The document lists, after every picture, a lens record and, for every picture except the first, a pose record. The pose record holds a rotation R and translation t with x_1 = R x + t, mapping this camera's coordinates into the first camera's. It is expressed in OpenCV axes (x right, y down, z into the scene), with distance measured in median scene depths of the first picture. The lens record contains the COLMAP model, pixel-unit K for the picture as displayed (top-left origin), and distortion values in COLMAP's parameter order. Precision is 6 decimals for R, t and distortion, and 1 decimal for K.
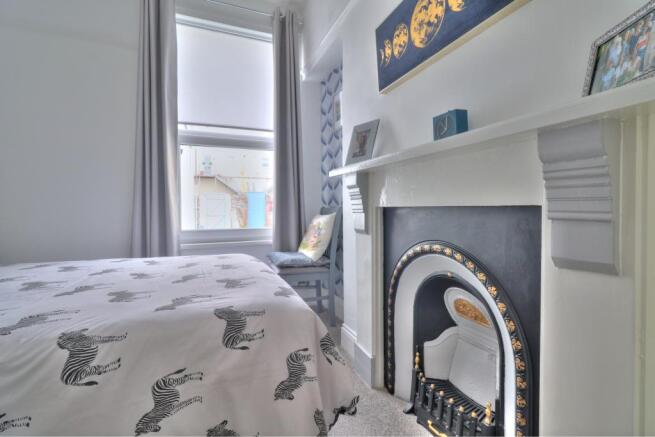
lens RADIAL K [[302.8, 0, 324.9], [0, 302.8, 212.9], [0, 0, 1]] dist [0.003431, -0.003886]
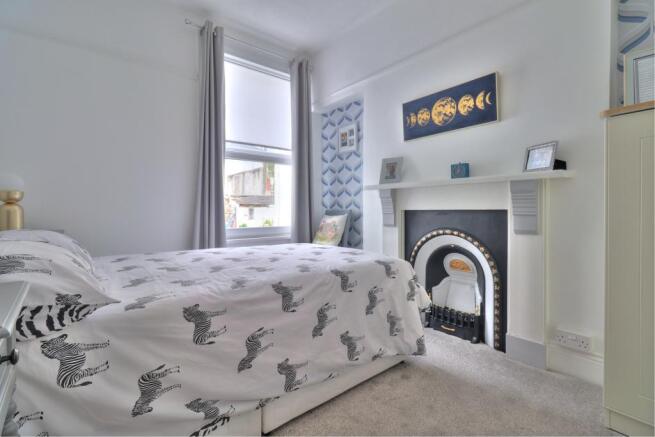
lens RADIAL K [[302.8, 0, 325.2], [0, 302.8, 213.1], [0, 0, 1]] dist [0.003431, -0.003886]
pose [[0.956526, 0.001834, 0.291642, -0.755110], [0.000982, 0.999954, -0.009508, 0.013317], [-0.291646, 0.009381, 0.956480, -0.487223]]
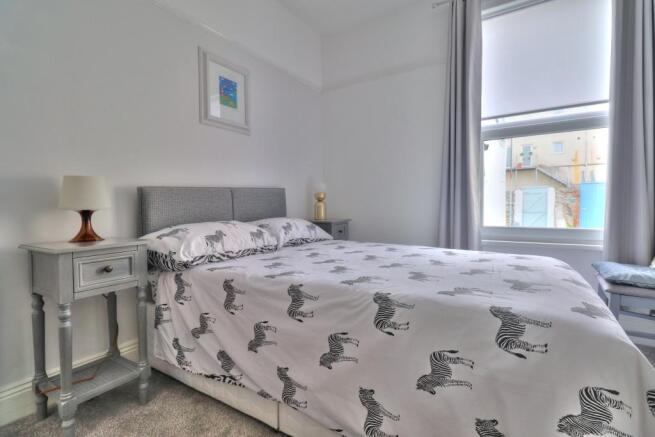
lens RADIAL K [[302.8, 0, 328.9], [0, 302.8, 212.8], [0, 0, 1]] dist [0.003431, -0.003886]
pose [[0.582290, 0.020915, -0.812712, 0.076934], [-0.009713, 0.999777, 0.018770, -0.000250], [0.812923, -0.003036, 0.582363, -0.005359]]
